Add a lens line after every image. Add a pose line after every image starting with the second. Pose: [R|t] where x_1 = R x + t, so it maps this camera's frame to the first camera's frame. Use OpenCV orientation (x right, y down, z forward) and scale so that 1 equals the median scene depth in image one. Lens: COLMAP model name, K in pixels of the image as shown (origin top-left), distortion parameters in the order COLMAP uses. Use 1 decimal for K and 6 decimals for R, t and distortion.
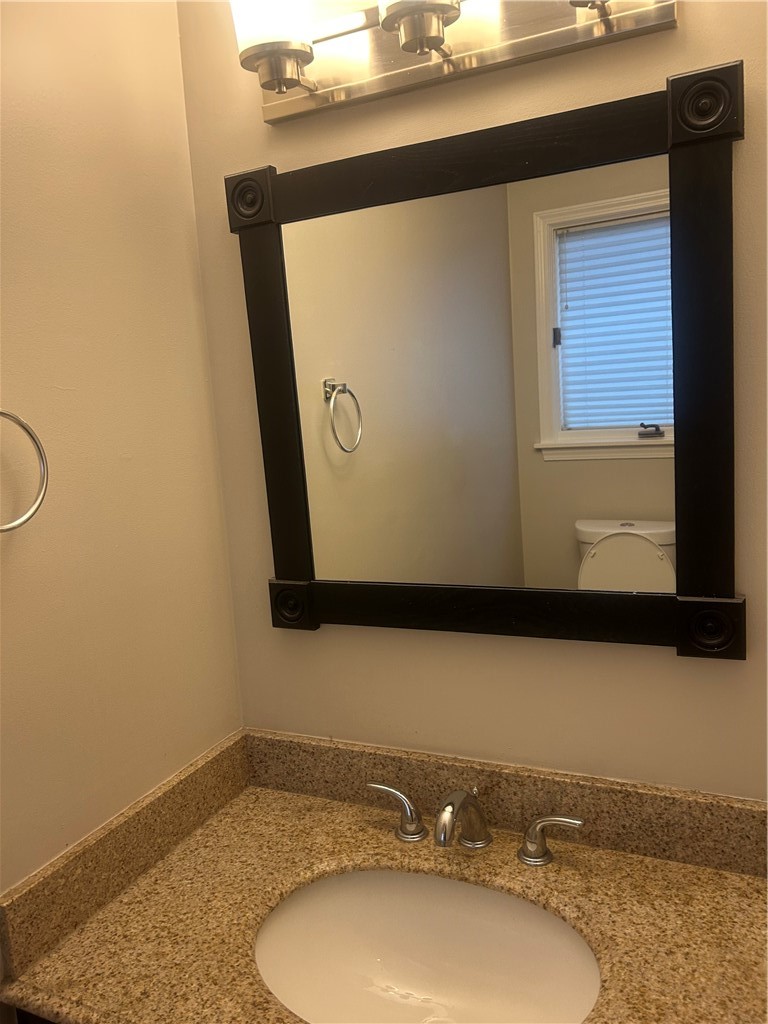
lens RADIAL K [[768.1, 0, 384.0], [0, 768.1, 512.0], [0, 0, 1]] dist [0.052972, -0.069015]
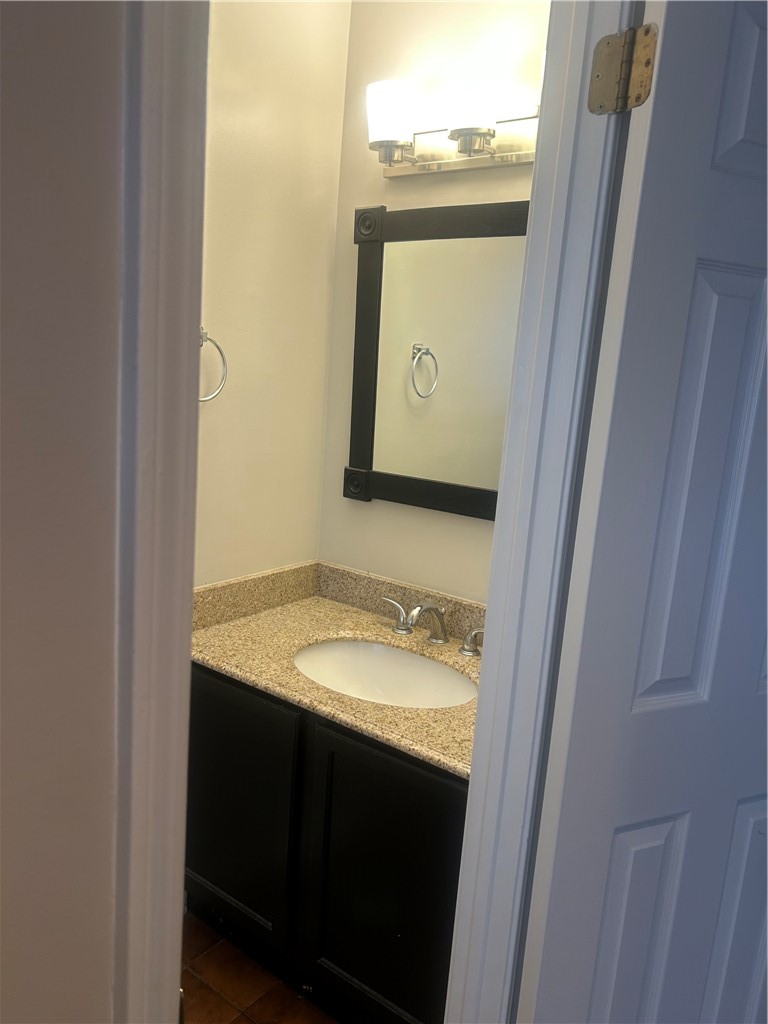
lens RADIAL K [[768.1, 0, 384.0], [0, 768.1, 512.0], [0, 0, 1]] dist [0.052972, -0.069015]
pose [[0.968249, 0.169627, -0.183631, 0.250526], [-0.160495, 0.984985, 0.063610, 0.073240], [0.191663, -0.032119, 0.980935, -0.575642]]
